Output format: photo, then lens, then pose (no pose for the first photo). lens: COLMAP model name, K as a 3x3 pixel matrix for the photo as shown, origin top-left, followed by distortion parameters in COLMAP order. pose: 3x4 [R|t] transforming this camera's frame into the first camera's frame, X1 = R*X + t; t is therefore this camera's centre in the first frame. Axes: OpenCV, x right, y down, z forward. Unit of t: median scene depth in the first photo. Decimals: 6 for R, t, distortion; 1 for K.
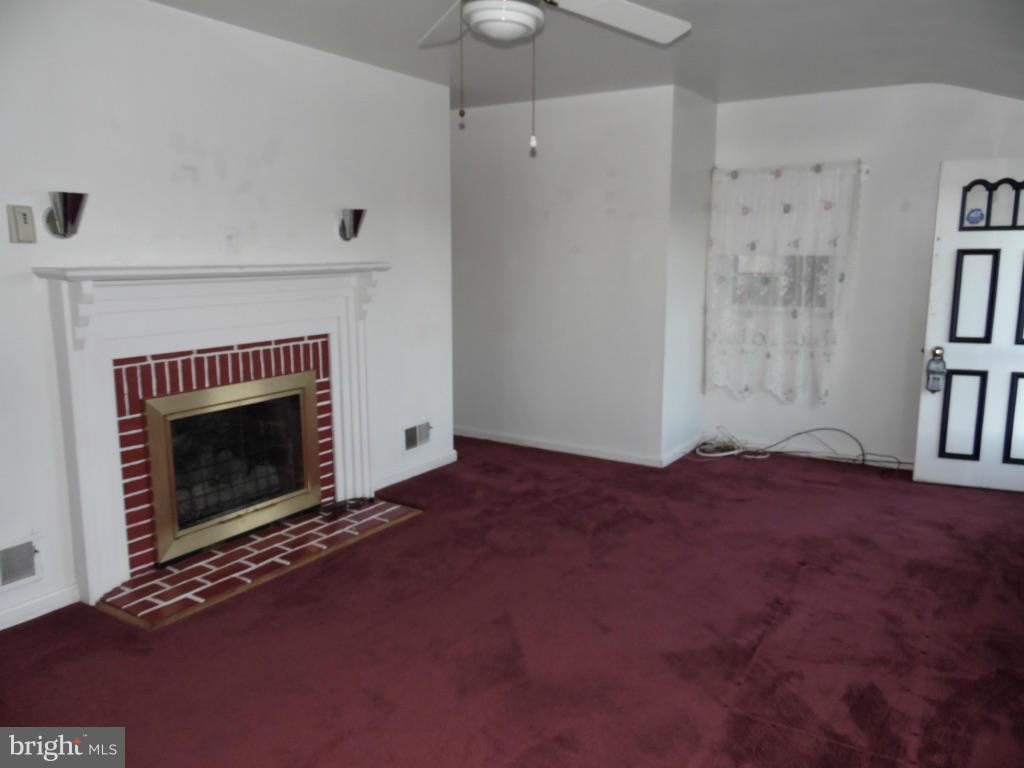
lens RADIAL K [[783.1, 0, 512.0], [0, 783.1, 384.0], [0, 0, 1]] dist [-0.000668, 0.001244]
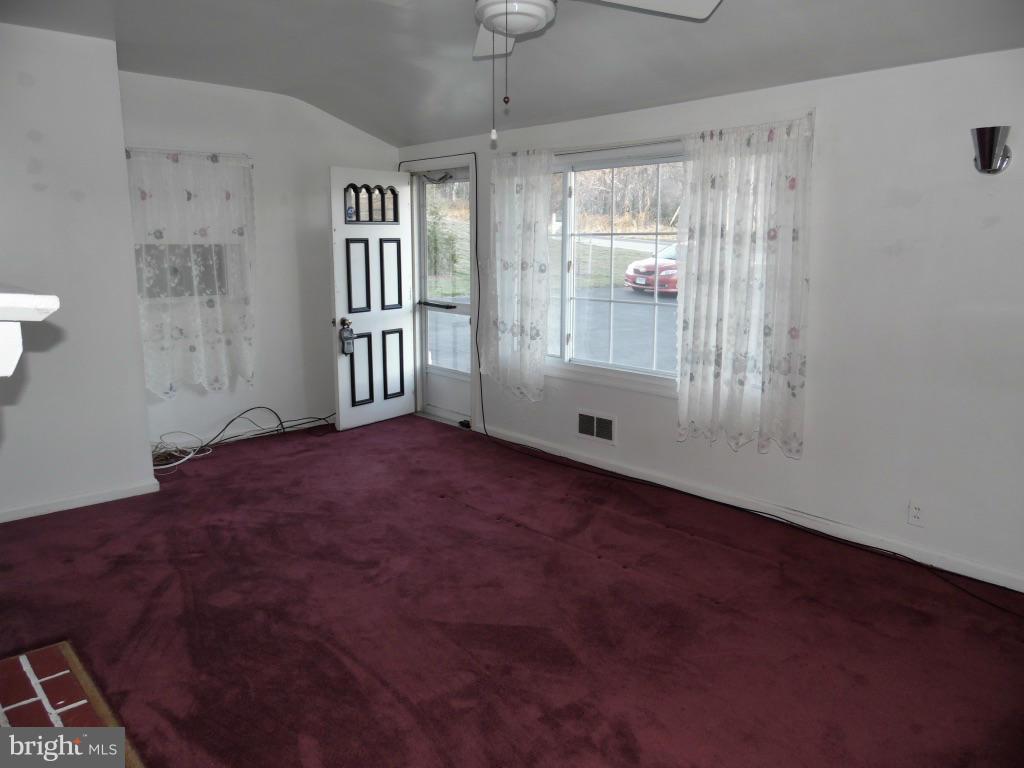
lens RADIAL K [[770.0, 0, 512.0], [0, 770.0, 384.0], [0, 0, 1]] dist [0.037707, -0.001226]
pose [[0.276257, -0.179806, 0.944114, -0.623229], [0.163242, 0.976848, 0.138273, -0.080717], [-0.947119, 0.115920, 0.299213, 0.453316]]
